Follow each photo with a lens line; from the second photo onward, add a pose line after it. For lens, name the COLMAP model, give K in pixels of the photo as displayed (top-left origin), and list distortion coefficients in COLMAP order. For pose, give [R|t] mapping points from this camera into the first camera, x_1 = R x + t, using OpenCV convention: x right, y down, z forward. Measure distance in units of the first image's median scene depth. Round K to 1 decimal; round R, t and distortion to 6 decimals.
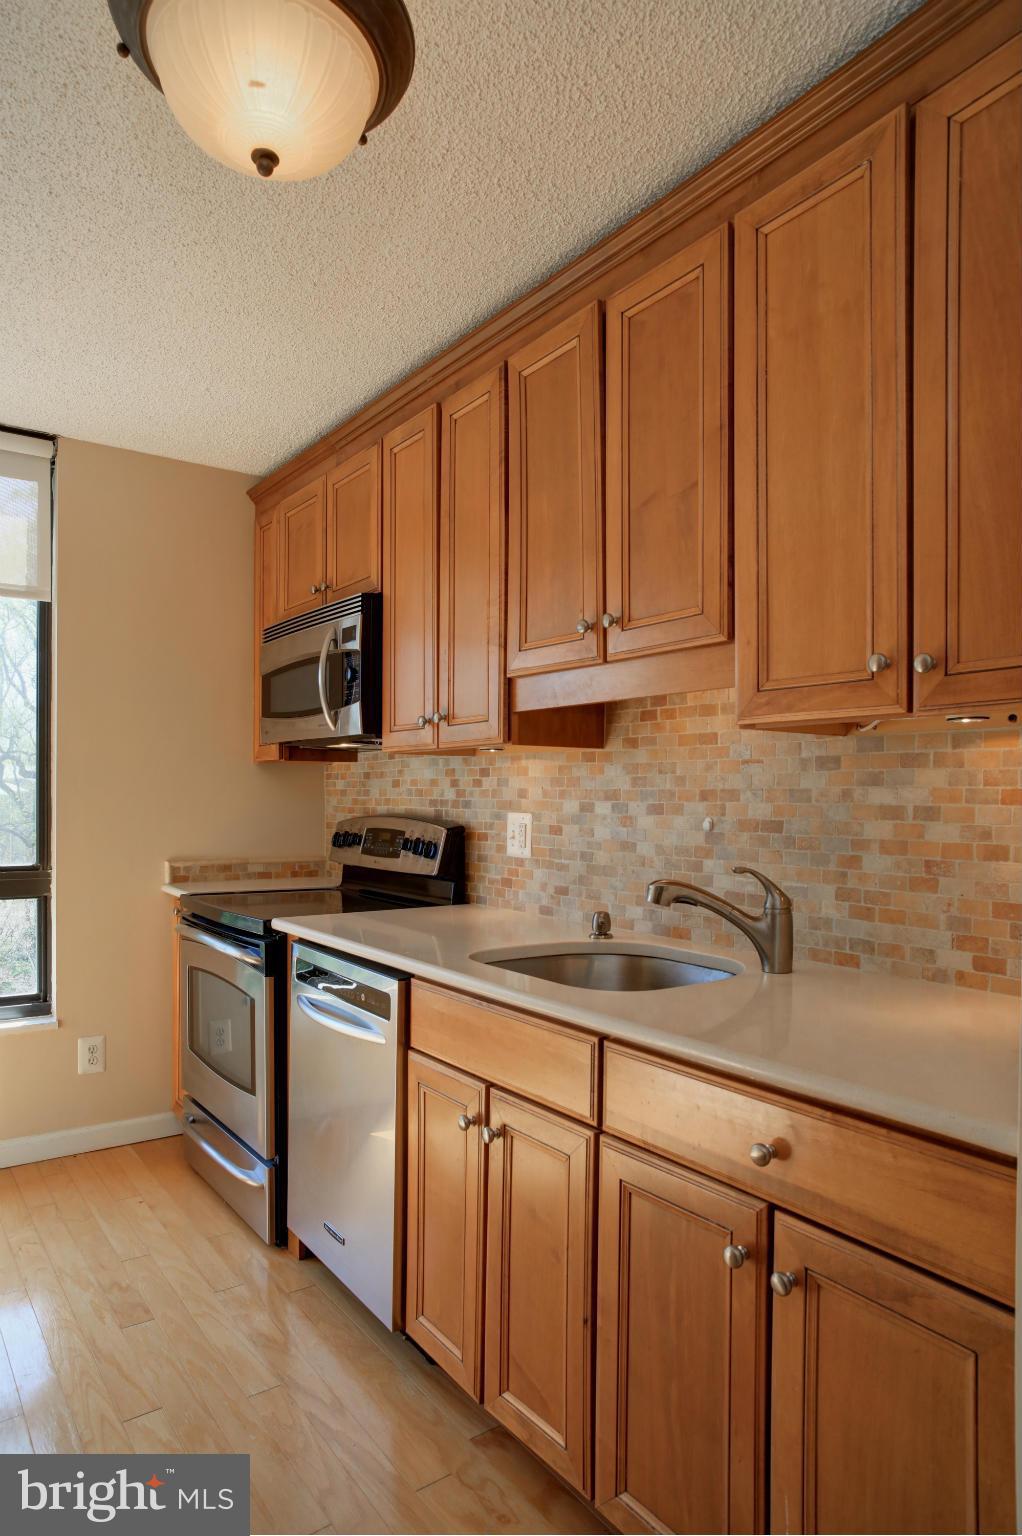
lens RADIAL K [[935.2, 0, 485.9], [0, 935.2, 815.7], [0, 0, 1]] dist [-0.082385, 0.069175]
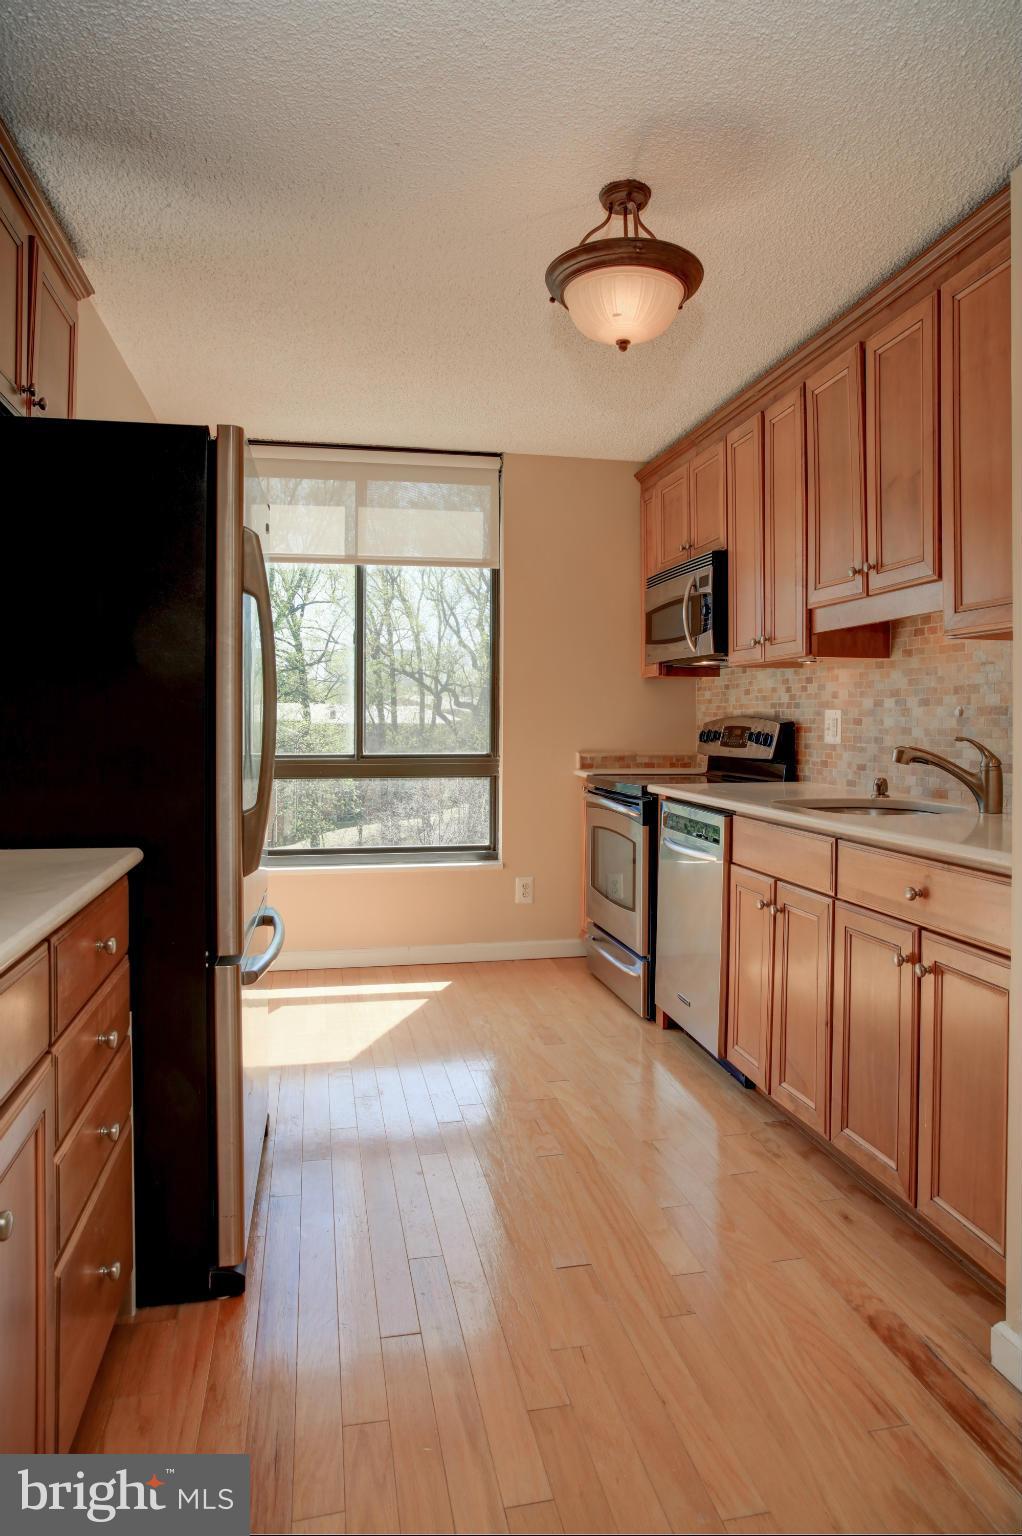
lens RADIAL K [[941.1, 0, 511.0], [0, 941.1, 768.0], [0, 0, 1]] dist [-0.089171, 0.074343]
pose [[0.918953, 0.010968, -0.394214, 0.145274], [-0.001496, 0.999703, 0.024327, 0.050123], [0.394363, -0.021766, 0.918697, -0.406579]]
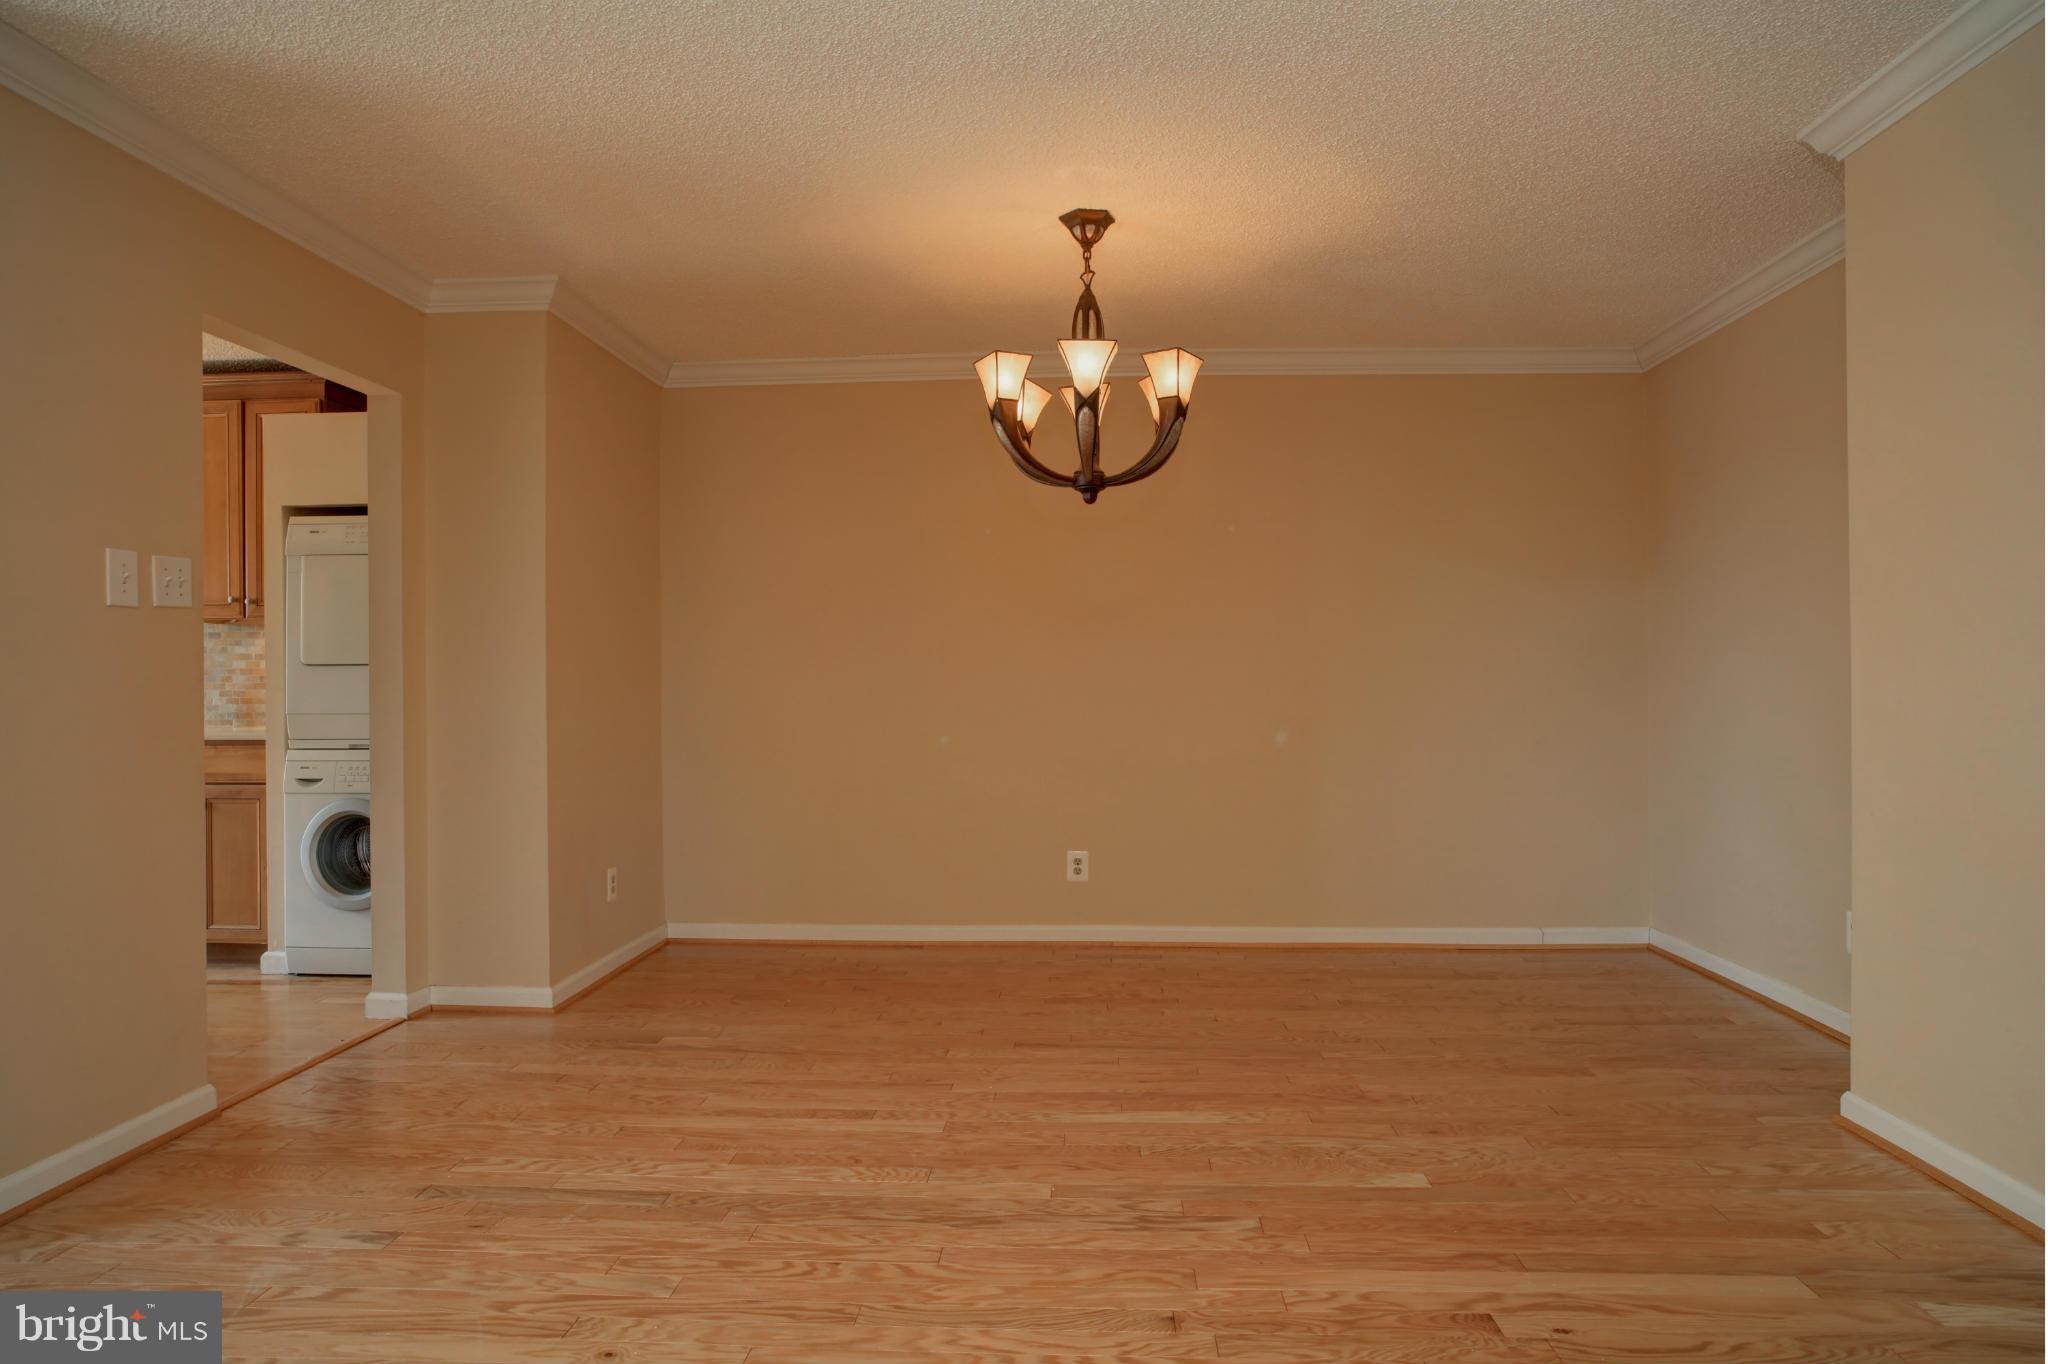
lens RADIAL K [[1246.9, 0, 1026.3], [0, 1246.9, 676.7], [0, 0, 1]] dist [-0.082385, 0.069175]
pose [[0.613002, -0.003915, 0.790072, -0.551052], [0.029282, 0.999413, -0.017767, 0.110475], [-0.789539, 0.034026, 0.612757, -1.712114]]
